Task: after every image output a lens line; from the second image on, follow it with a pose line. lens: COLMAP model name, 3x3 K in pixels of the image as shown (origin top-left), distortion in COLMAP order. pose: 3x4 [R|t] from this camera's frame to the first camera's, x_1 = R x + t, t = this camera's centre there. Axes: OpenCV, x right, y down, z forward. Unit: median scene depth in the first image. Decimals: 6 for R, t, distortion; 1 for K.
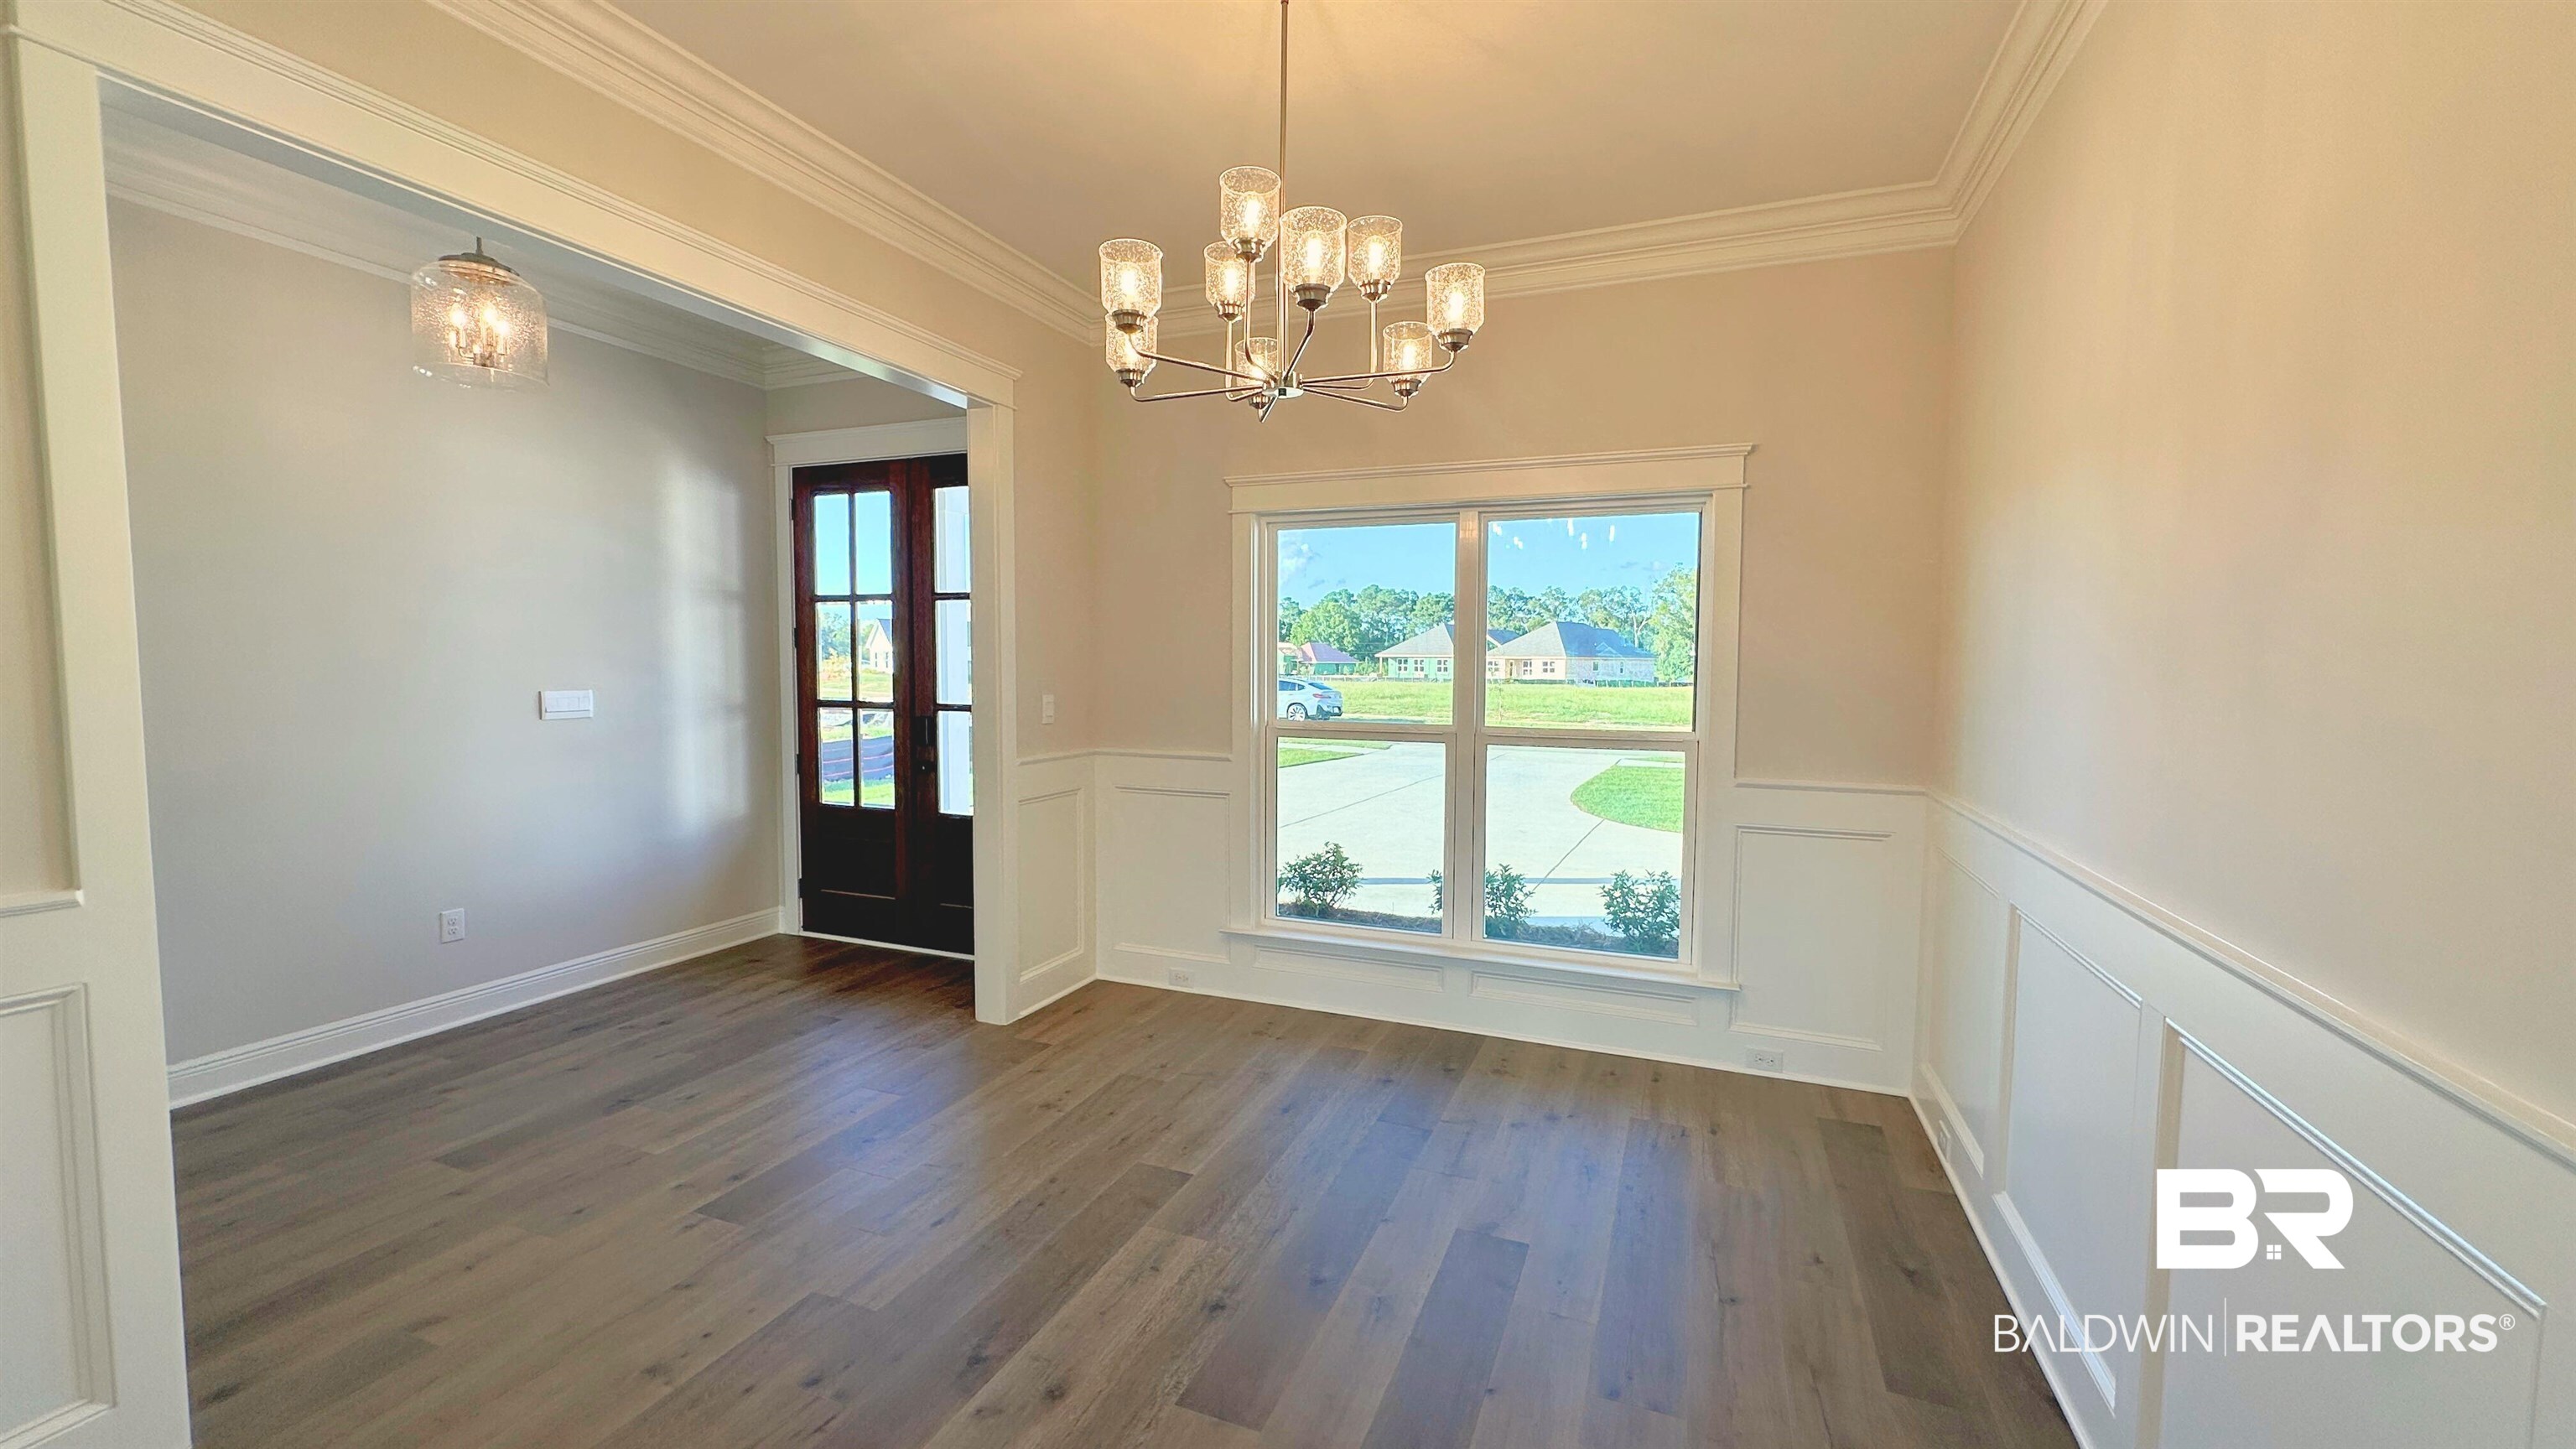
lens RADIAL K [[1025.8, 0, 1282.0], [0, 1025.8, 724.6], [0, 0, 1]] dist [-0.003208, 0.000692]
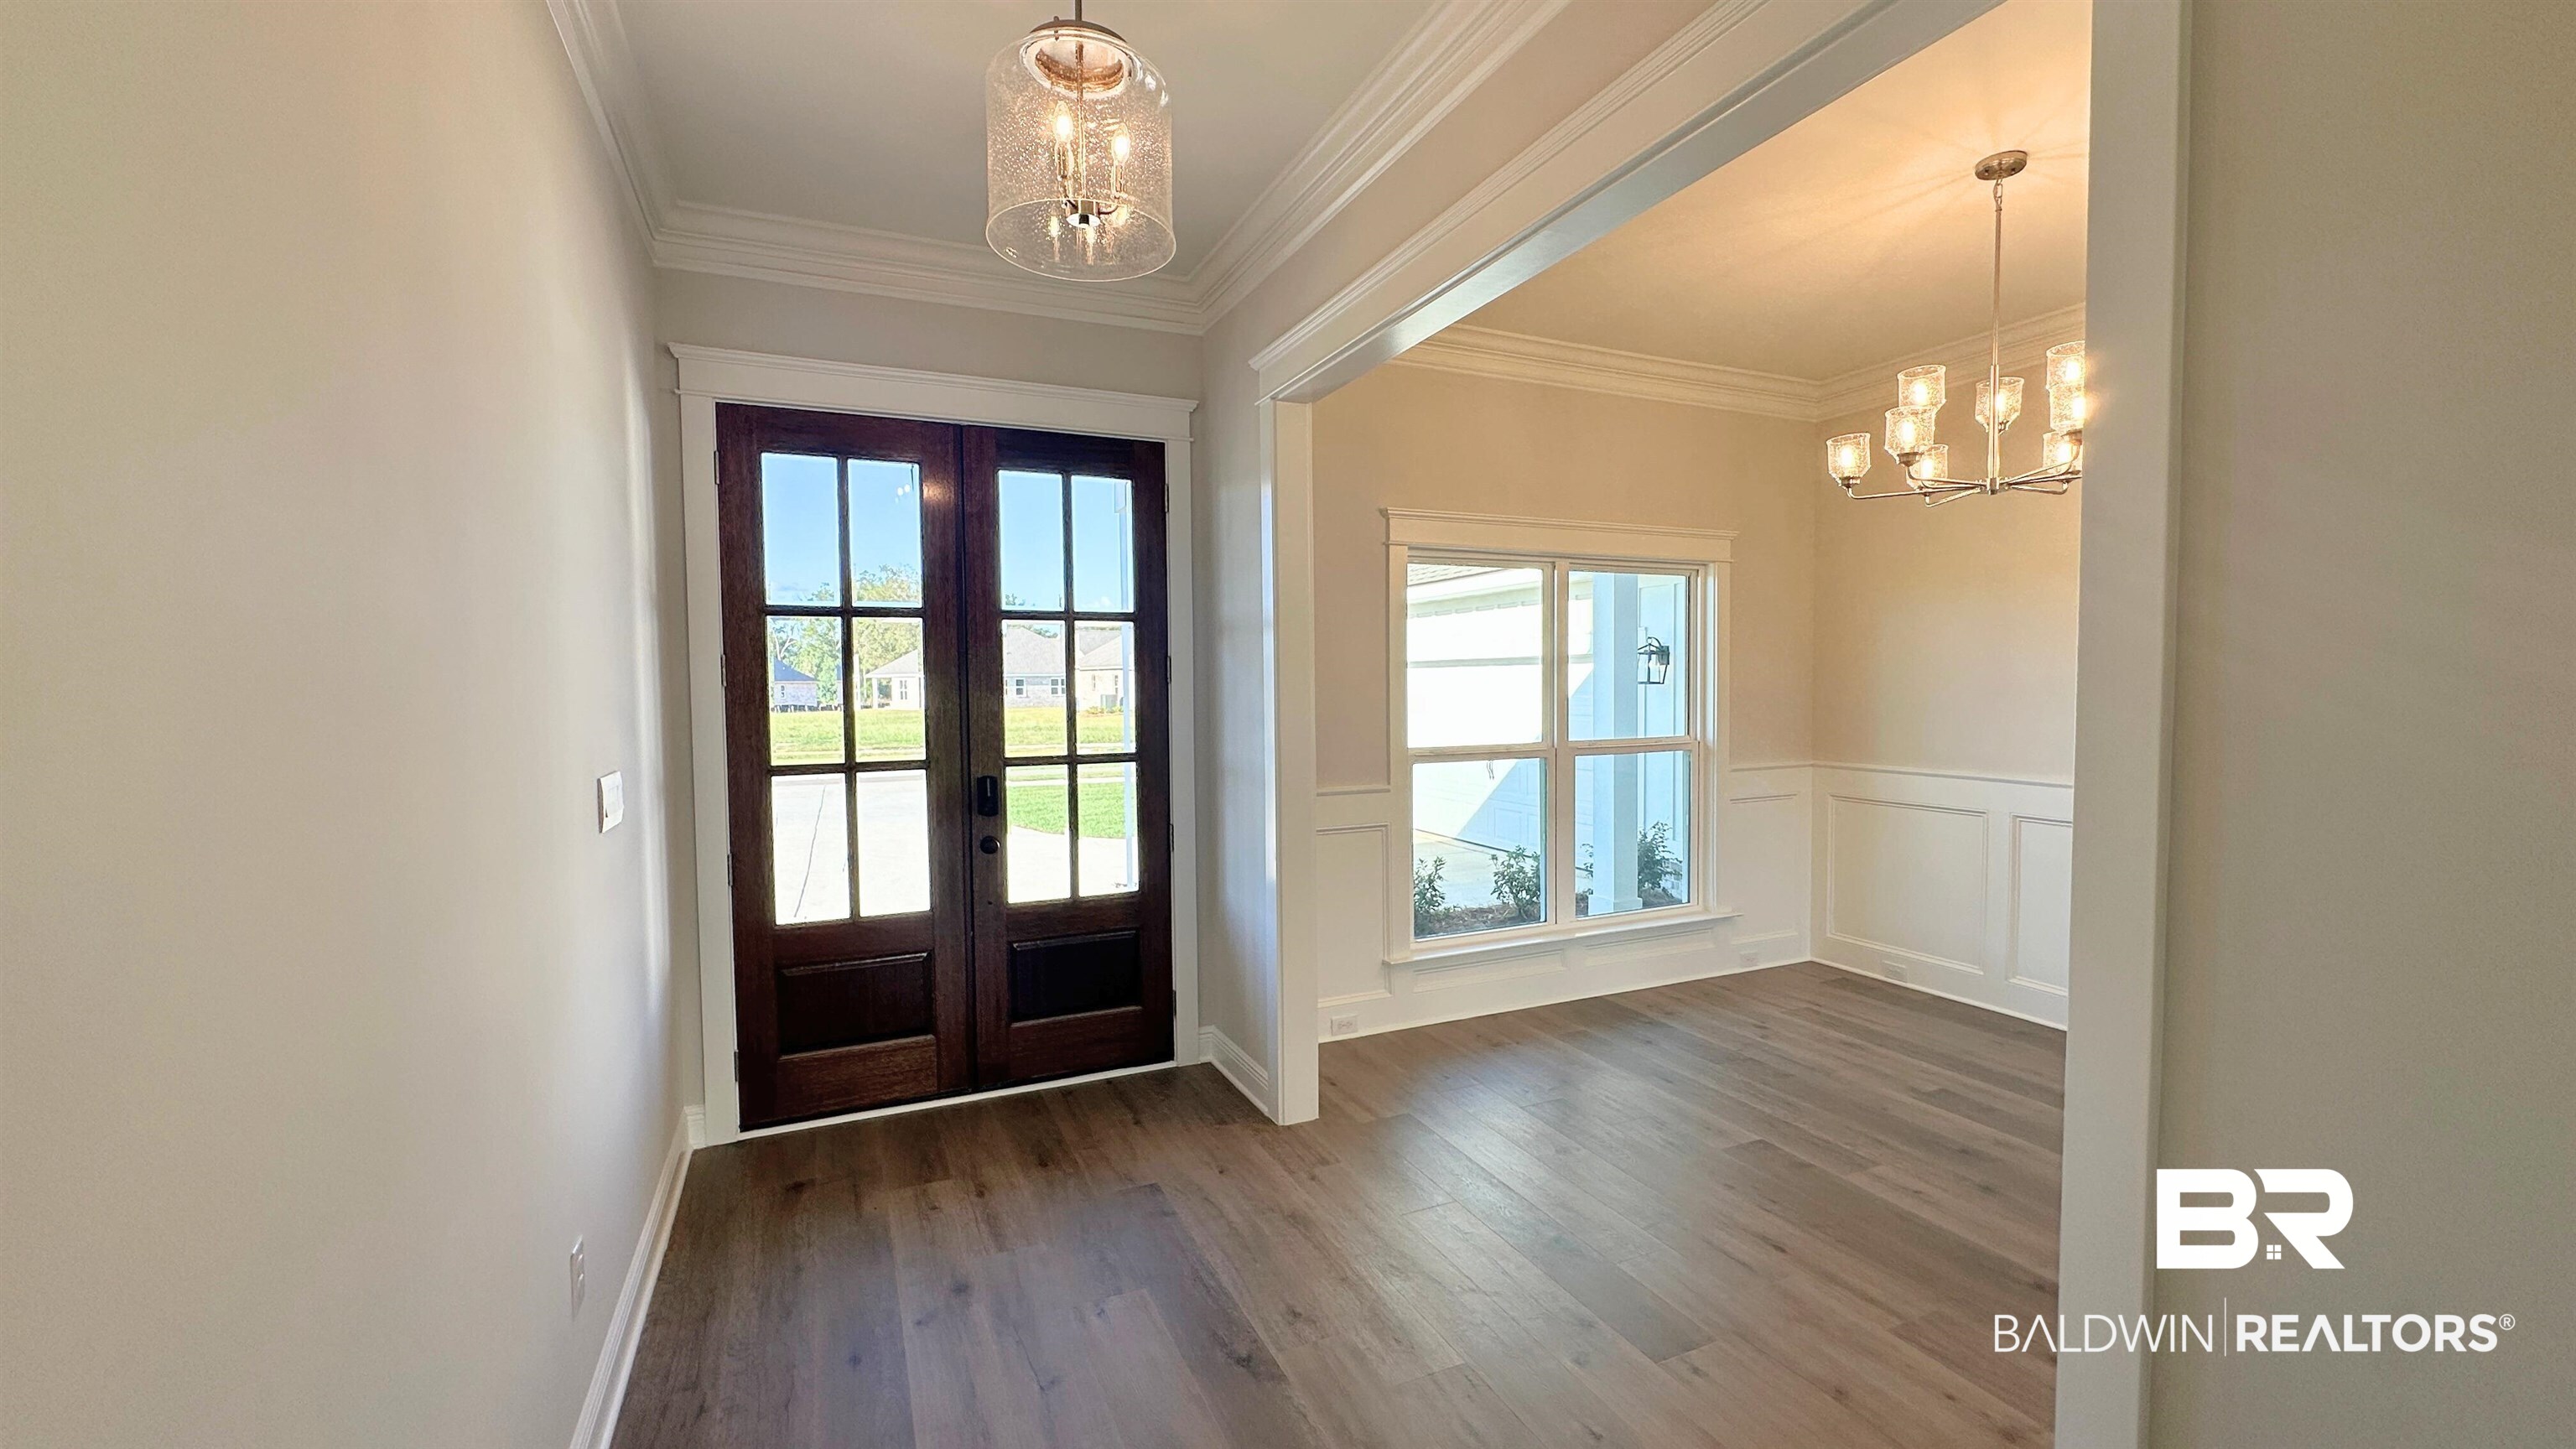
lens RADIAL K [[1025.8, 0, 1282.0], [0, 1025.8, 724.6], [0, 0, 1]] dist [-0.003208, 0.000692]
pose [[0.693560, -0.044902, 0.718998, -0.819687], [0.063629, 0.997973, 0.000946, -0.036009], [-0.717583, 0.045093, 0.695011, 0.373145]]
